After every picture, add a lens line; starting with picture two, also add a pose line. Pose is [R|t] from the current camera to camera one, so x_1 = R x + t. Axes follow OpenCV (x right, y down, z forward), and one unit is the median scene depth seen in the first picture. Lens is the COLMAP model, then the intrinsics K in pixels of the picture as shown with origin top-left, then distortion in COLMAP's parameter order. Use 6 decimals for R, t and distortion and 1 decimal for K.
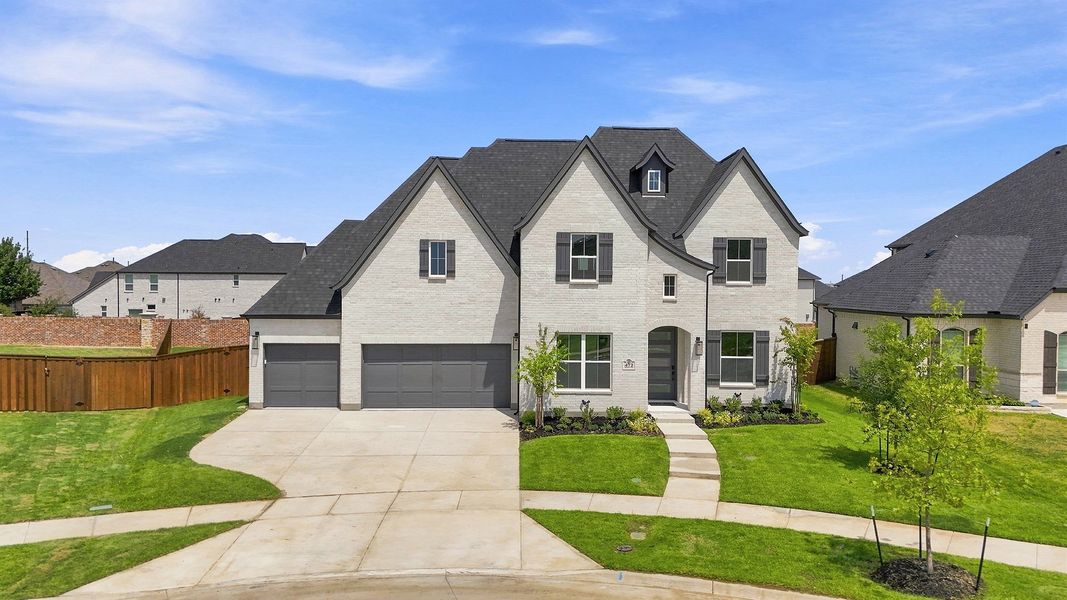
lens RADIAL K [[773.2, 0, 533.5], [0, 773.2, 300.0], [0, 0, 1]] dist [0.085091, -0.079792]
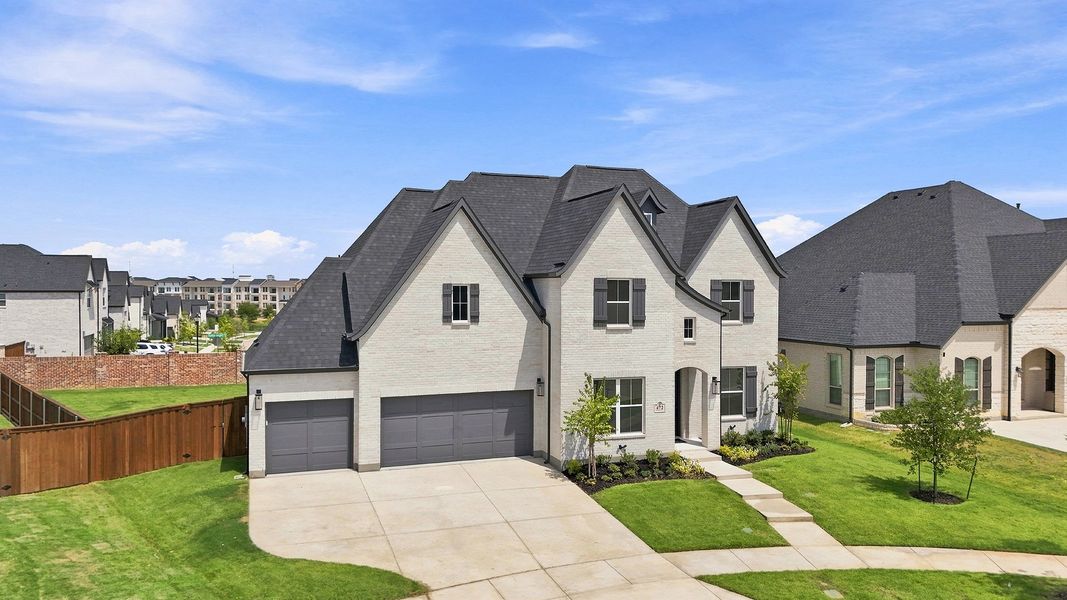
lens RADIAL K [[773.2, 0, 533.5], [0, 773.2, 300.0], [0, 0, 1]] dist [0.085091, -0.079792]
pose [[0.951164, -0.010585, 0.308506, -0.331424], [0.011872, 0.999927, -0.002296, -0.054426], [-0.308459, 0.005846, 0.951220, 0.070704]]
